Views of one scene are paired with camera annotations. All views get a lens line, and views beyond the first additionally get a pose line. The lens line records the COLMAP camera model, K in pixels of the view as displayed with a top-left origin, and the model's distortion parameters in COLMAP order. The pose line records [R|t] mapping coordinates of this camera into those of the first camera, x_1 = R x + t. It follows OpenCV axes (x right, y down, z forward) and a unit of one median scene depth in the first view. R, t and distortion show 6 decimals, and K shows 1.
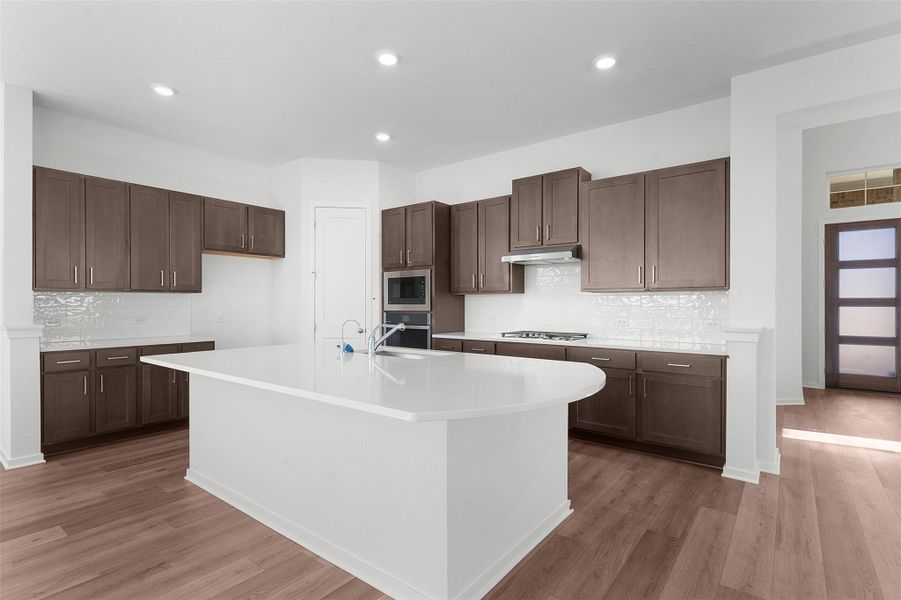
lens RADIAL K [[436.5, 0, 455.3], [0, 436.5, 300.2], [0, 0, 1]] dist [0.001526, -0.000562]
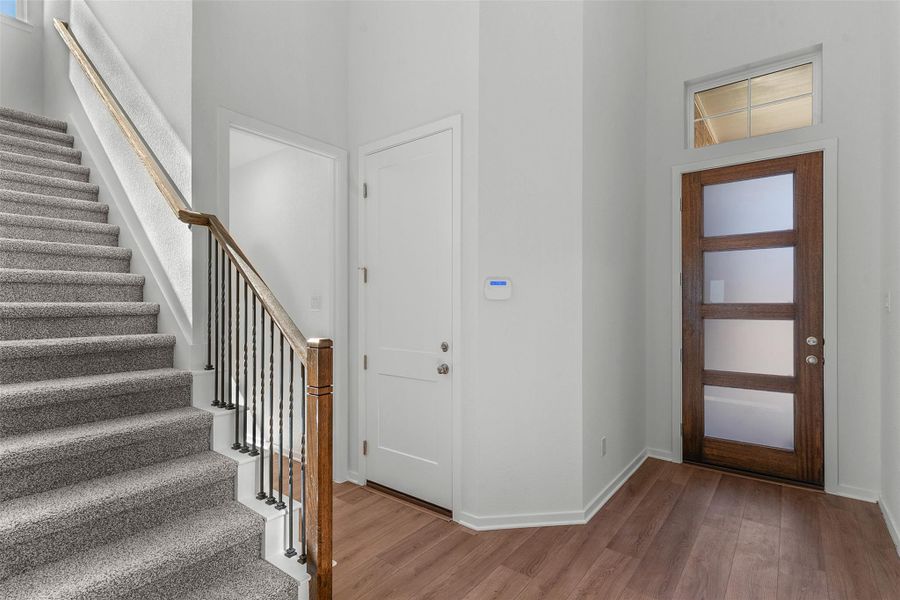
lens RADIAL K [[436.0, 0, 447.9], [0, 436.0, 301.7], [0, 0, 1]] dist [0.001526, -0.000562]
pose [[0.999430, 0.002760, -0.033632, 0.559149], [-0.002611, 0.999987, 0.004486, -0.009145], [0.033644, -0.004396, 0.999424, 0.420710]]
